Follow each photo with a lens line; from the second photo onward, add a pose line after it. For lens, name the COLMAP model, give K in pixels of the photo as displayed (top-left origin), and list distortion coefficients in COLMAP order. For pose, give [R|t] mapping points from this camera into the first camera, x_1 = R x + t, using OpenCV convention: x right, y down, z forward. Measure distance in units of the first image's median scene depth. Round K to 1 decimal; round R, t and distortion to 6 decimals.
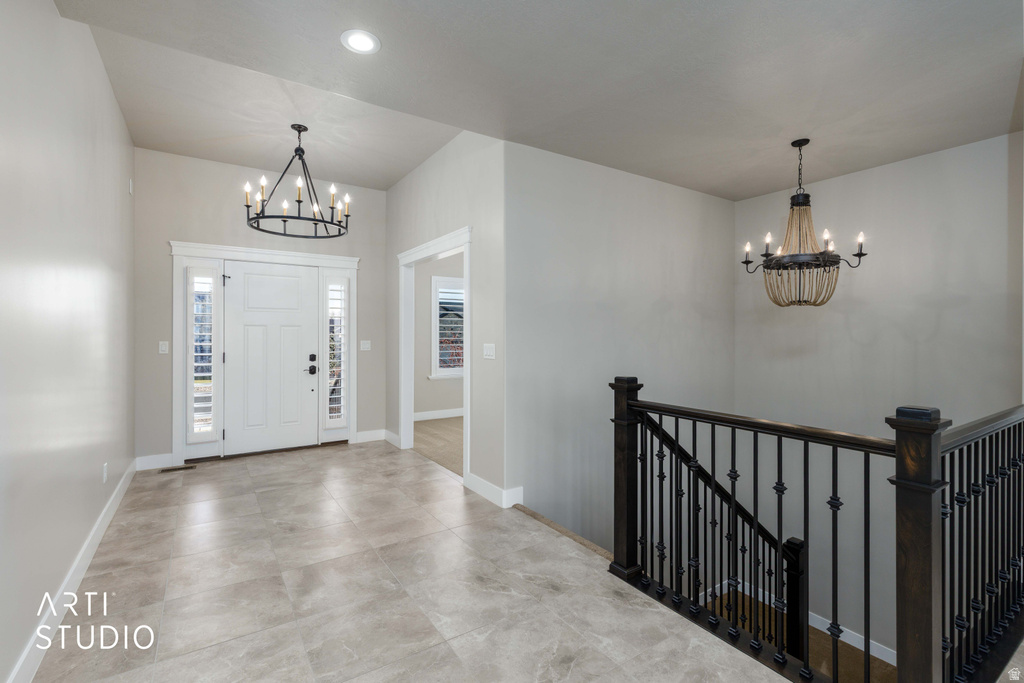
lens RADIAL K [[464.4, 0, 513.7], [0, 464.4, 337.1], [0, 0, 1]] dist [0.015007, -0.000394]
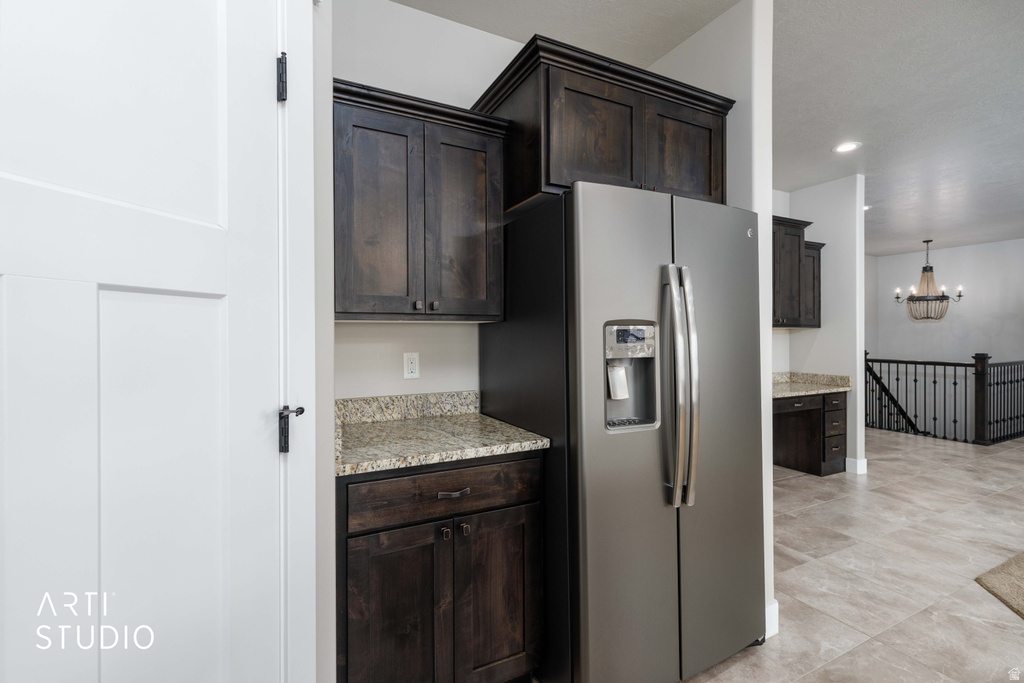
lens RADIAL K [[464.4, 0, 511.1], [0, 464.4, 337.8], [0, 0, 1]] dist [0.015007, -0.000394]
pose [[0.993992, -0.003226, -0.109403, -1.071628], [0.003525, 0.999991, 0.002537, 0.003363], [0.109394, -0.002908, 0.993994, -1.372819]]
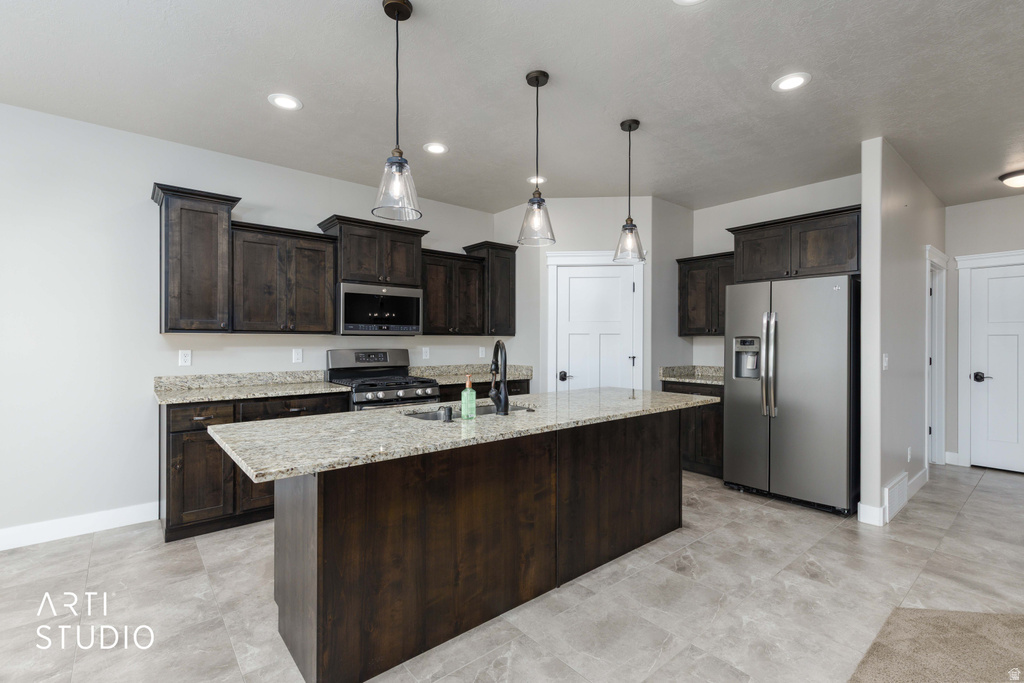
lens RADIAL K [[464.4, 0, 511.5], [0, 464.4, 342.5], [0, 0, 1]] dist [0.015007, -0.000394]
pose [[0.109338, 0.005386, -0.993990, 0.104738], [-0.006507, 0.999968, 0.004702, 0.001055], [0.993983, 0.005954, 0.109370, -1.612051]]
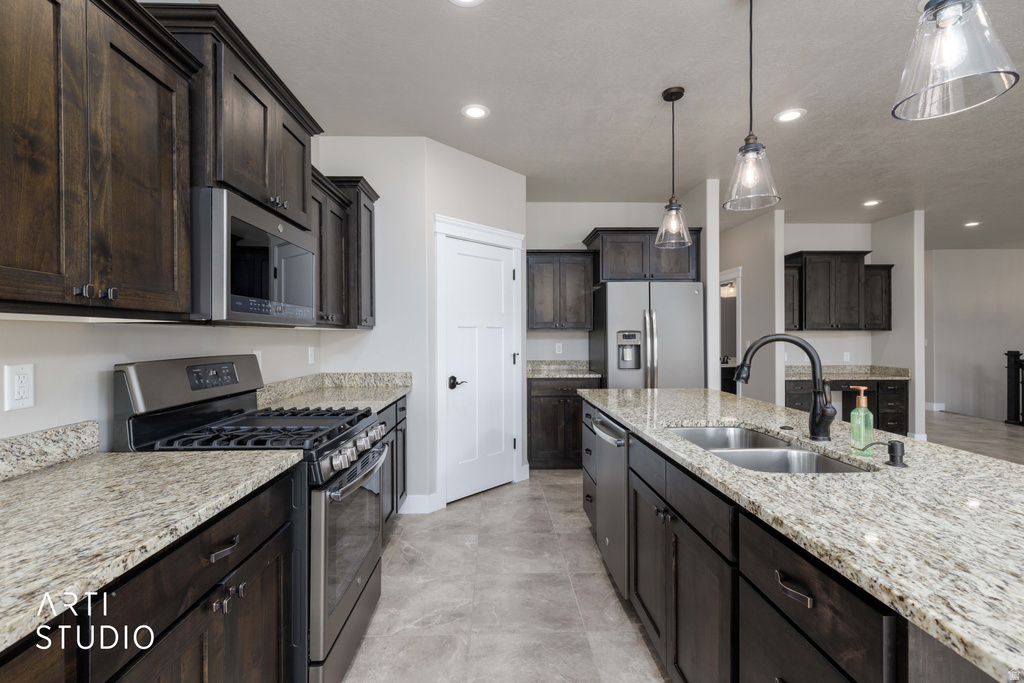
lens RADIAL K [[464.4, 0, 510.3], [0, 464.4, 335.6], [0, 0, 1]] dist [0.015007, -0.000394]
pose [[0.853049, -0.001267, -0.521829, -0.615509], [-0.000094, 0.999997, -0.002583, 0.004520], [0.521830, 0.002252, 0.853046, -2.148130]]
